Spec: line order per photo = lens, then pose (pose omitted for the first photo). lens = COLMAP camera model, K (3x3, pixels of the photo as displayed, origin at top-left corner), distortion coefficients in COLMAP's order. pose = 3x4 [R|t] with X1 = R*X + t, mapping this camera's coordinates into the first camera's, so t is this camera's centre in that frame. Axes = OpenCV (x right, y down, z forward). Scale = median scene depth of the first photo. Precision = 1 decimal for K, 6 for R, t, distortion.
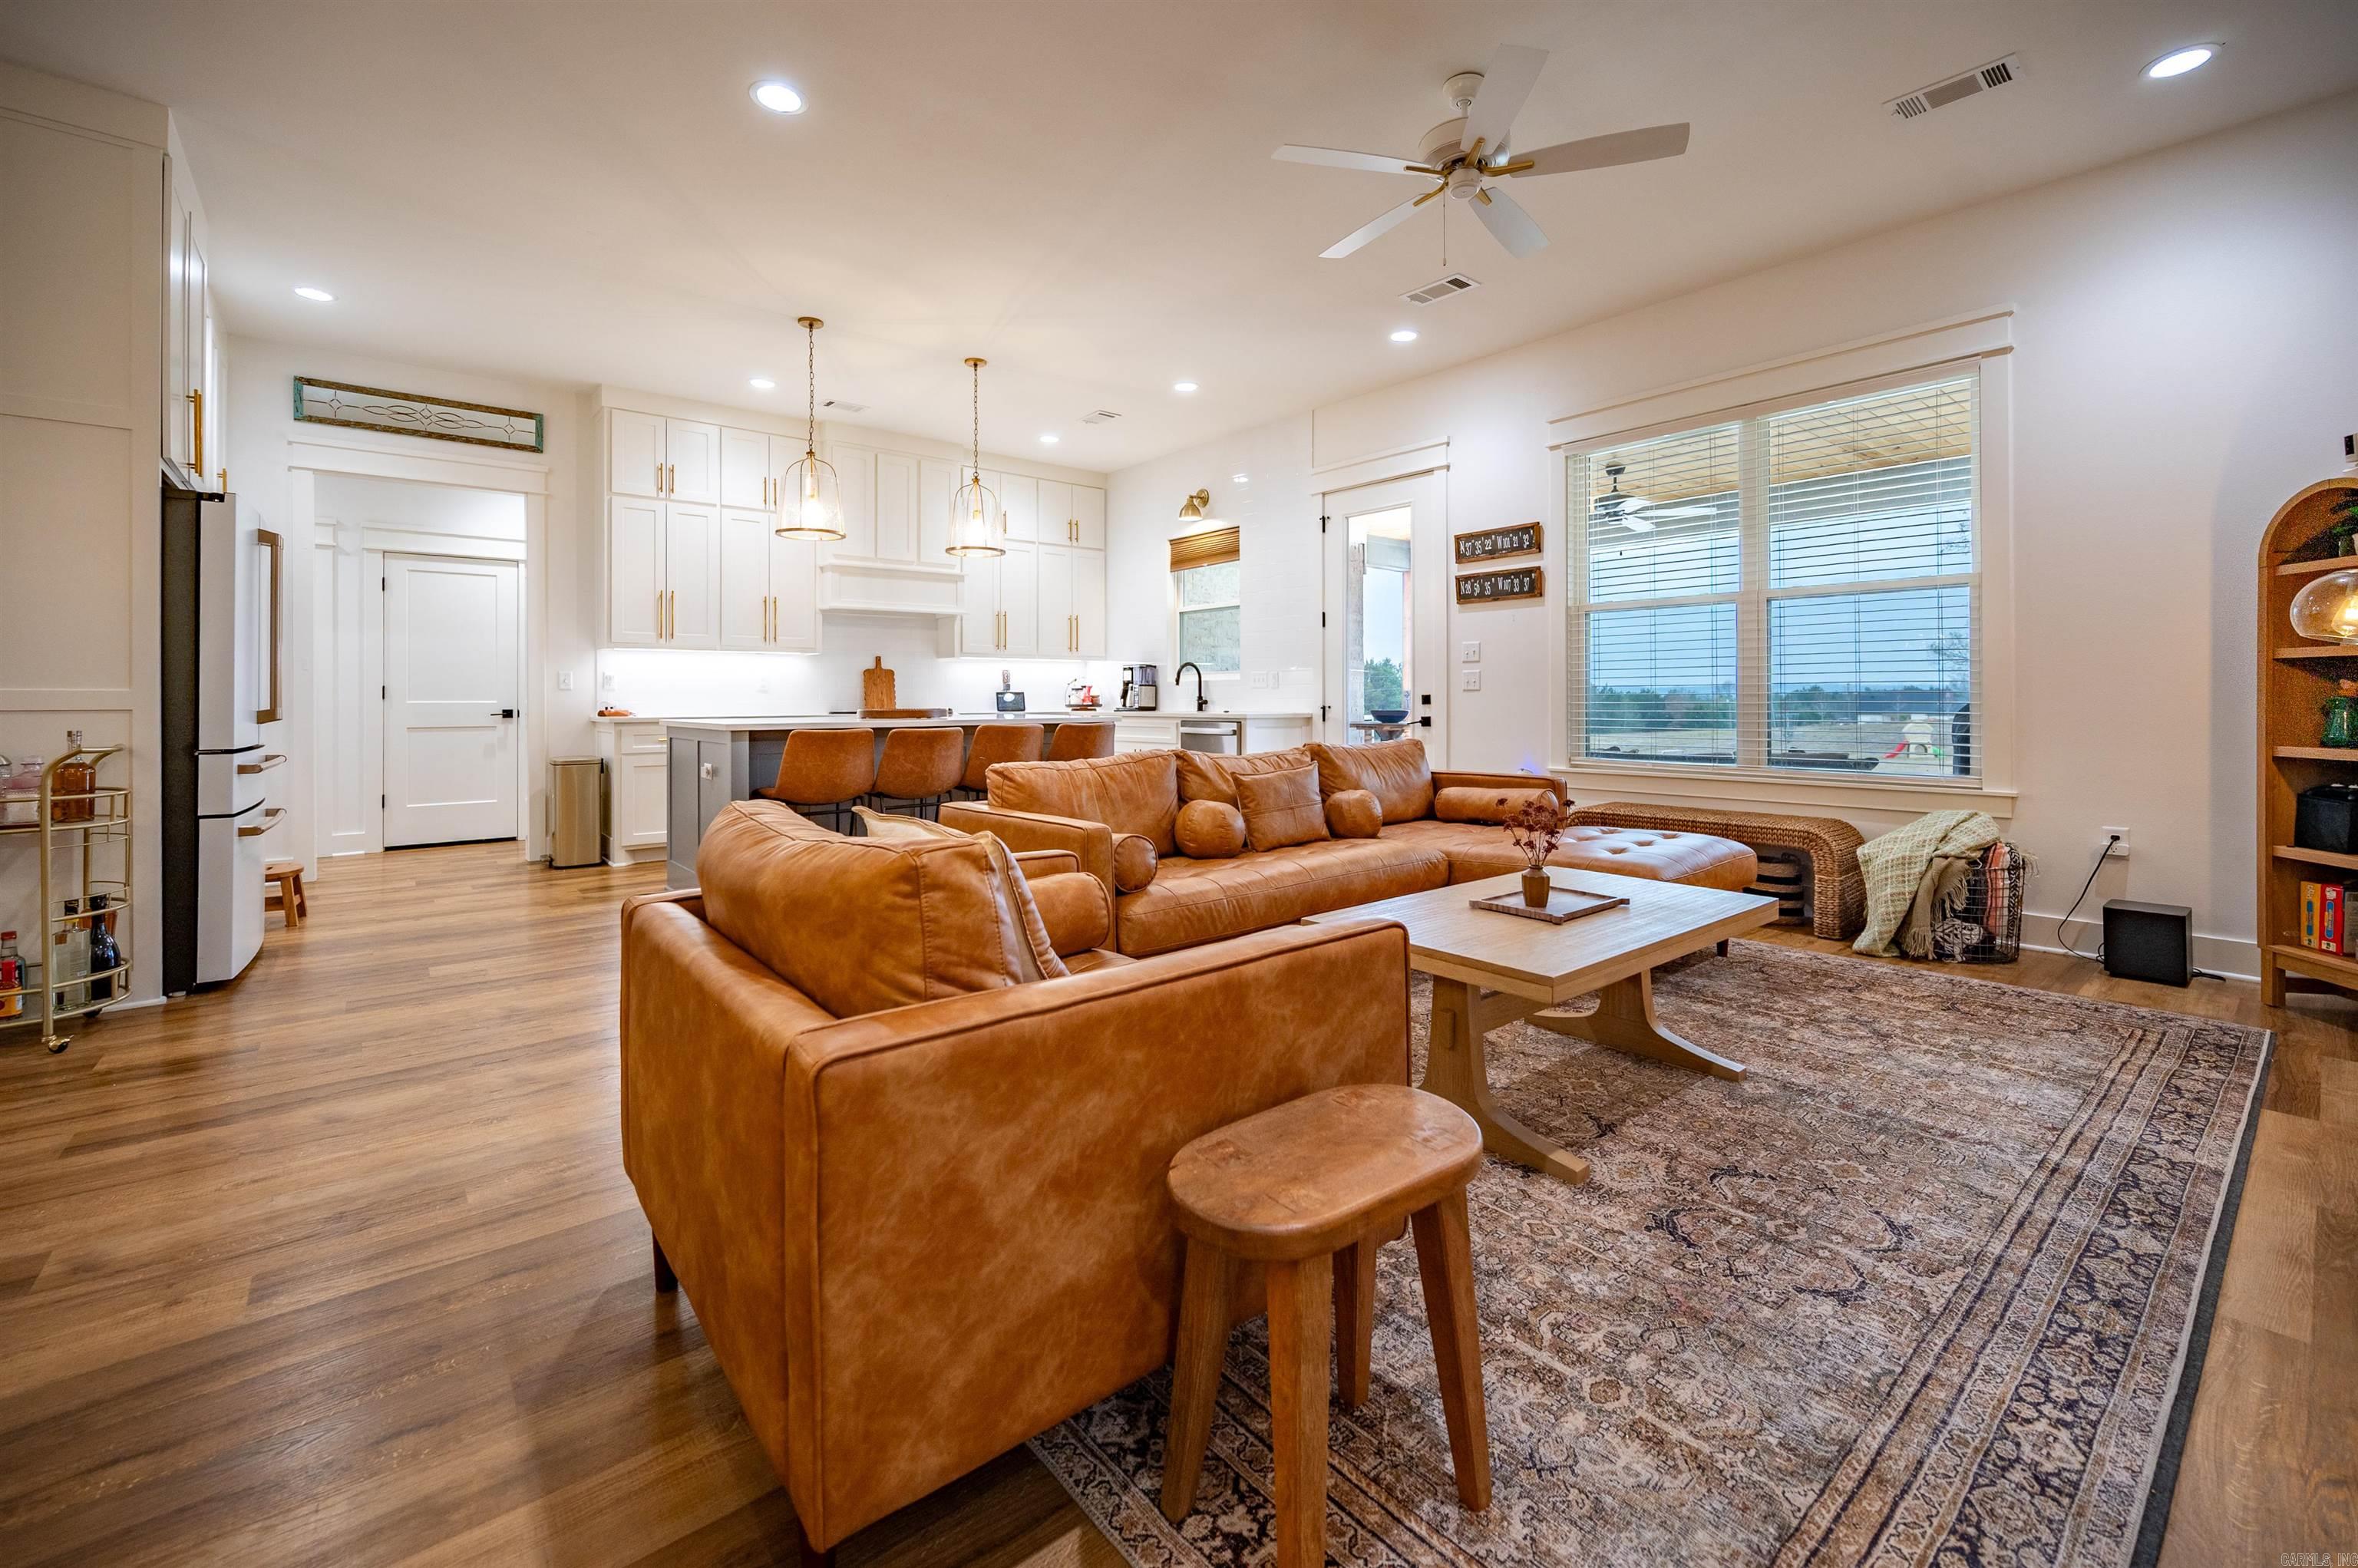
lens RADIAL K [[1000.7, 0, 1199.5], [0, 1000.7, 692.1], [0, 0, 1]] dist [-0.000402, -0.000289]
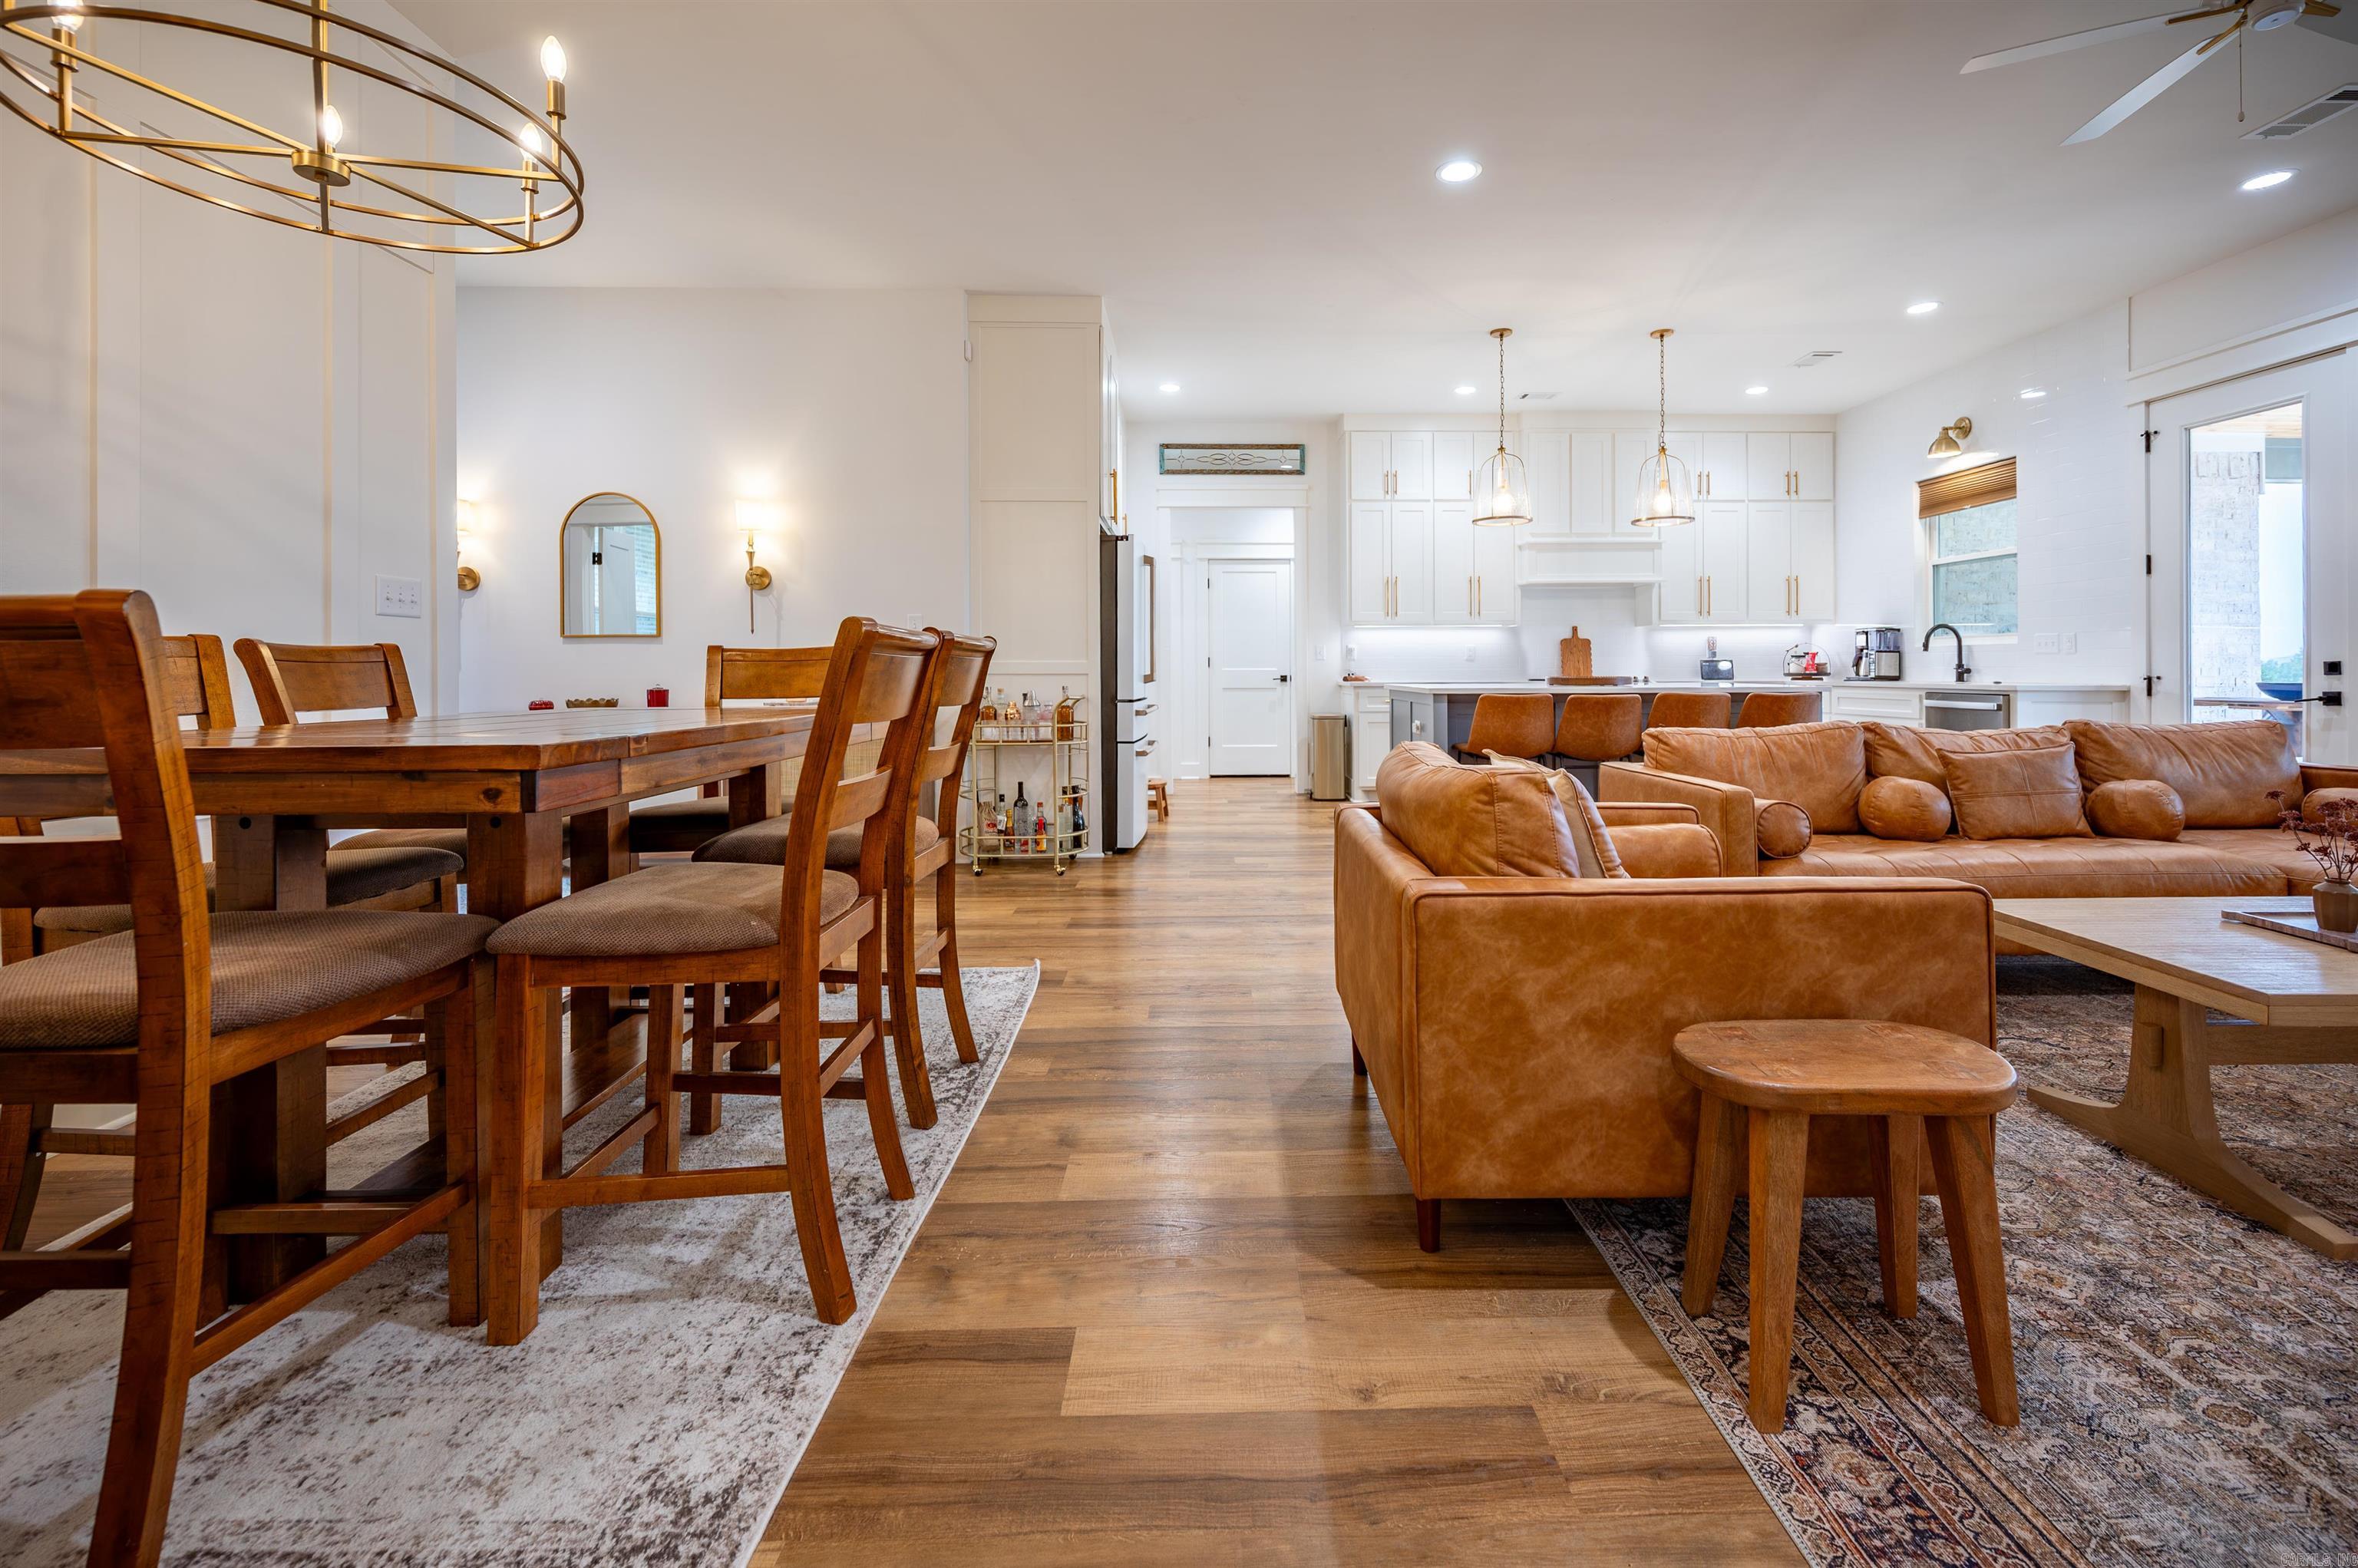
lens RADIAL K [[1000.7, 0, 1199.5], [0, 1000.7, 692.1], [0, 0, 1]] dist [-0.000402, -0.000289]
pose [[0.768788, 0.016111, -0.639301, 0.091951], [0.004529, 0.999520, 0.030635, -0.001580], [0.639488, -0.026447, 0.768346, -0.111263]]
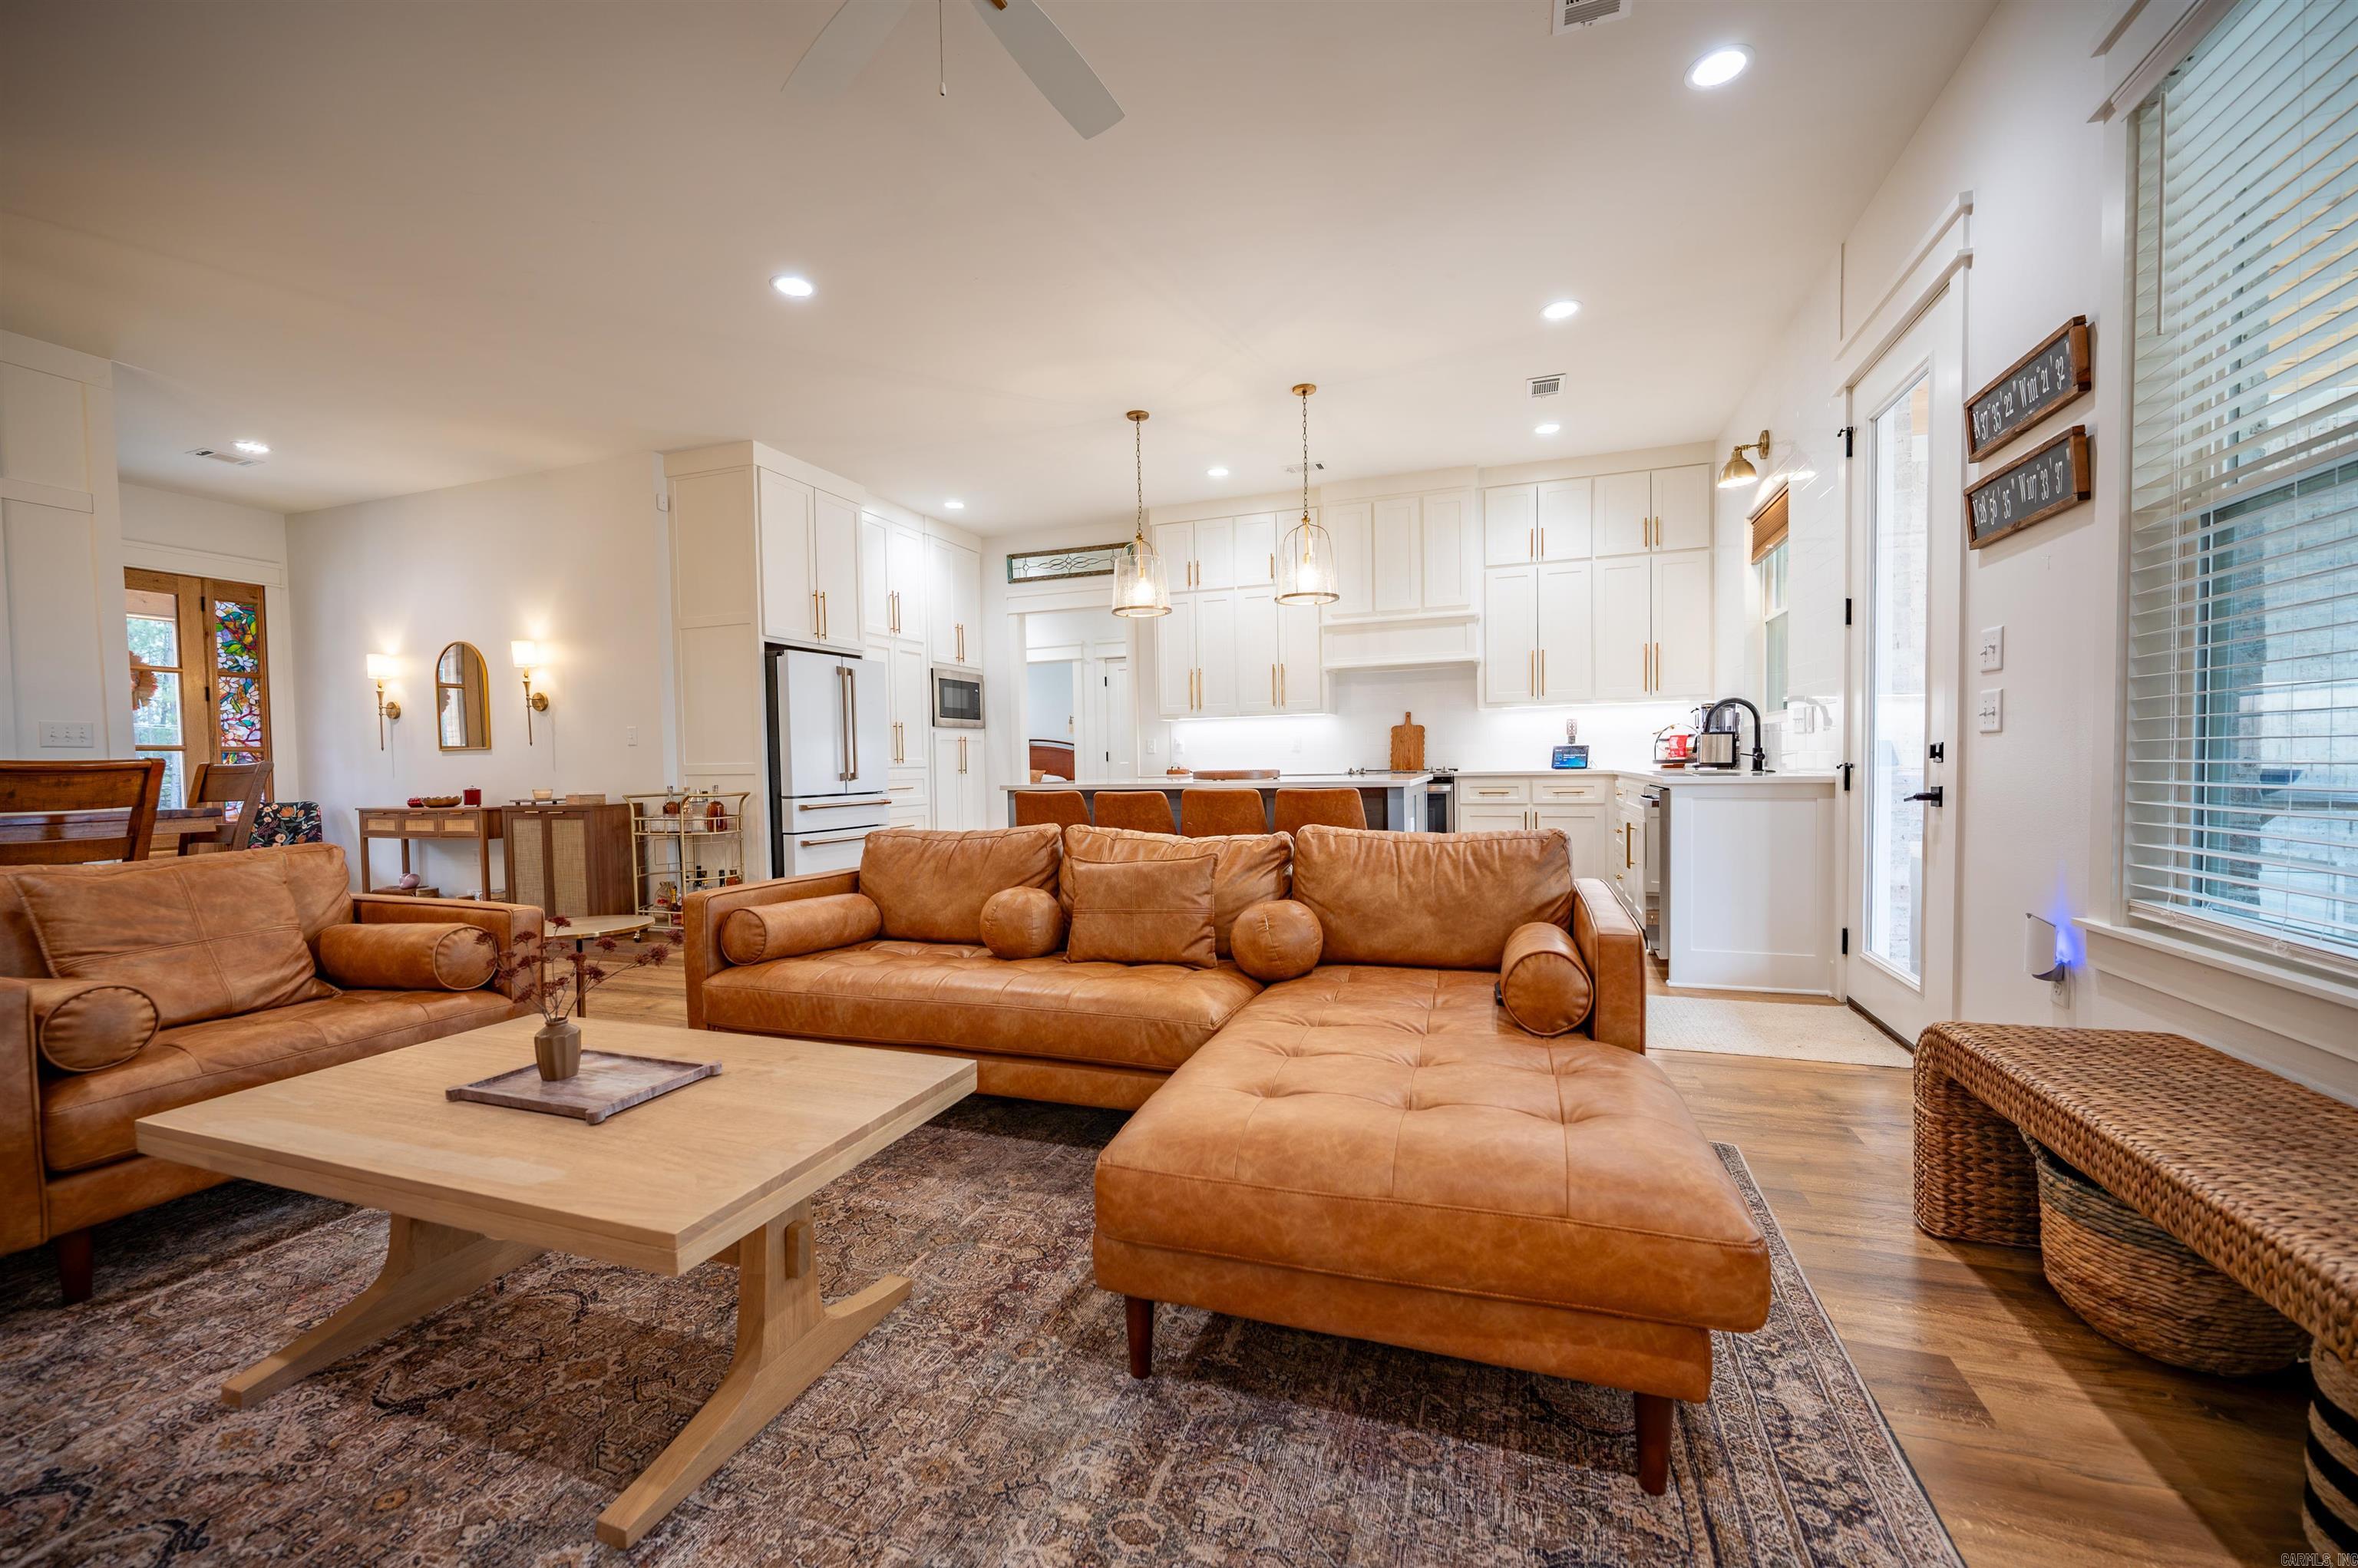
lens RADIAL K [[963.0, 0, 1179.0], [0, 963.0, 784.0], [0, 0, 1]] dist [0.000174, 0.000169]
pose [[0.476294, 0.015542, -0.879148, 0.720870], [0.023374, 0.999267, 0.030329, 0.000016], [0.878975, -0.034995, 0.475582, 0.680585]]
